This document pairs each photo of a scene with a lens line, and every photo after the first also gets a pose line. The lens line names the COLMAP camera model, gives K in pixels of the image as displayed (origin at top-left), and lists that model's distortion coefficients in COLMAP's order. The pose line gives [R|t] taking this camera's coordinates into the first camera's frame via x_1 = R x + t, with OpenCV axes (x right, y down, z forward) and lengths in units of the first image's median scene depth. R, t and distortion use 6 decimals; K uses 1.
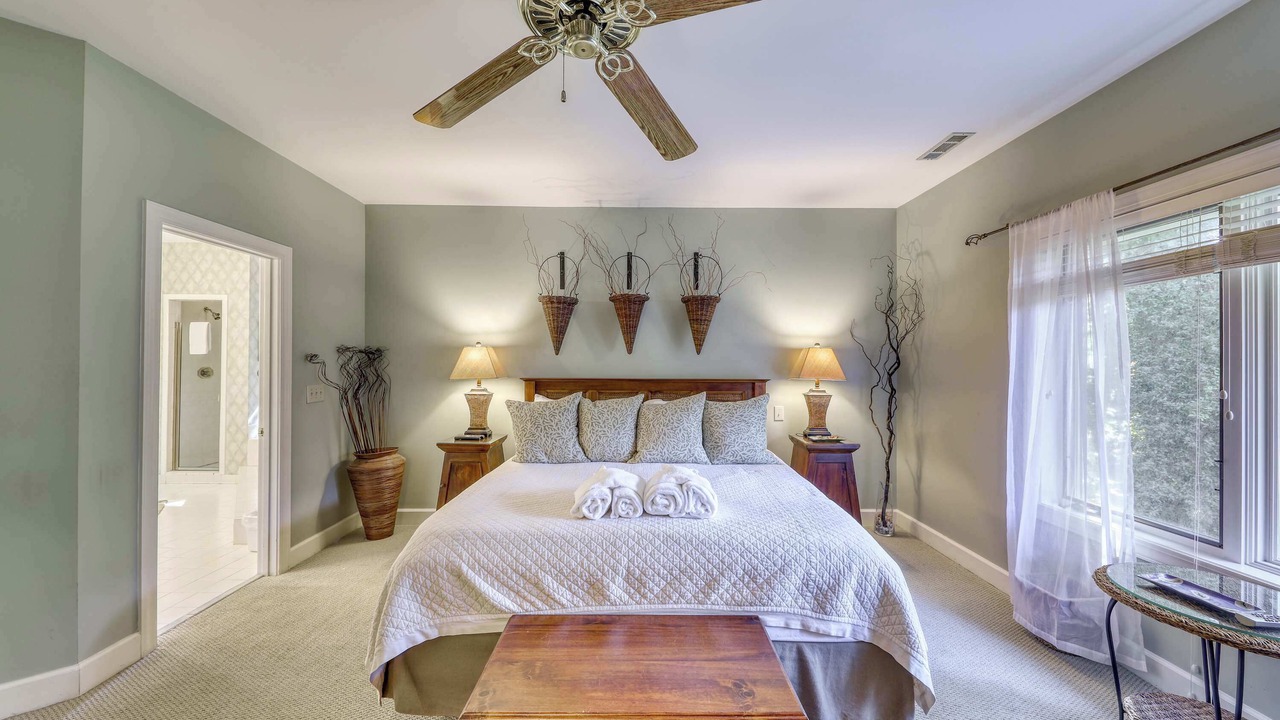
lens RADIAL K [[444.6, 0, 640.0], [0, 444.6, 360.0], [0, 0, 1]] dist [0.000390, 0.000017]
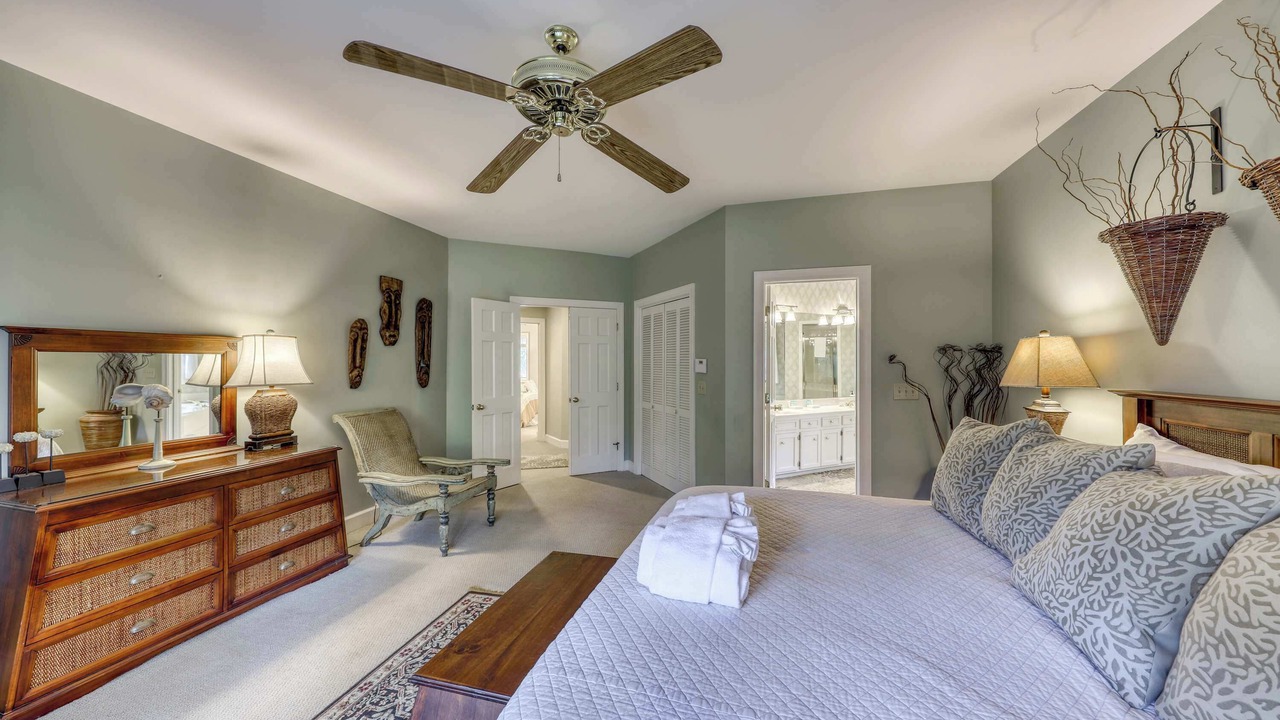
lens RADIAL K [[444.6, 0, 640.0], [0, 444.6, 360.0], [0, 0, 1]] dist [0.000390, 0.000017]
pose [[-0.281251, -0.014890, -0.959519, 0.403740], [0.004029, 0.999852, -0.016697, 0.011886], [0.959626, -0.008561, -0.281150, 0.585103]]
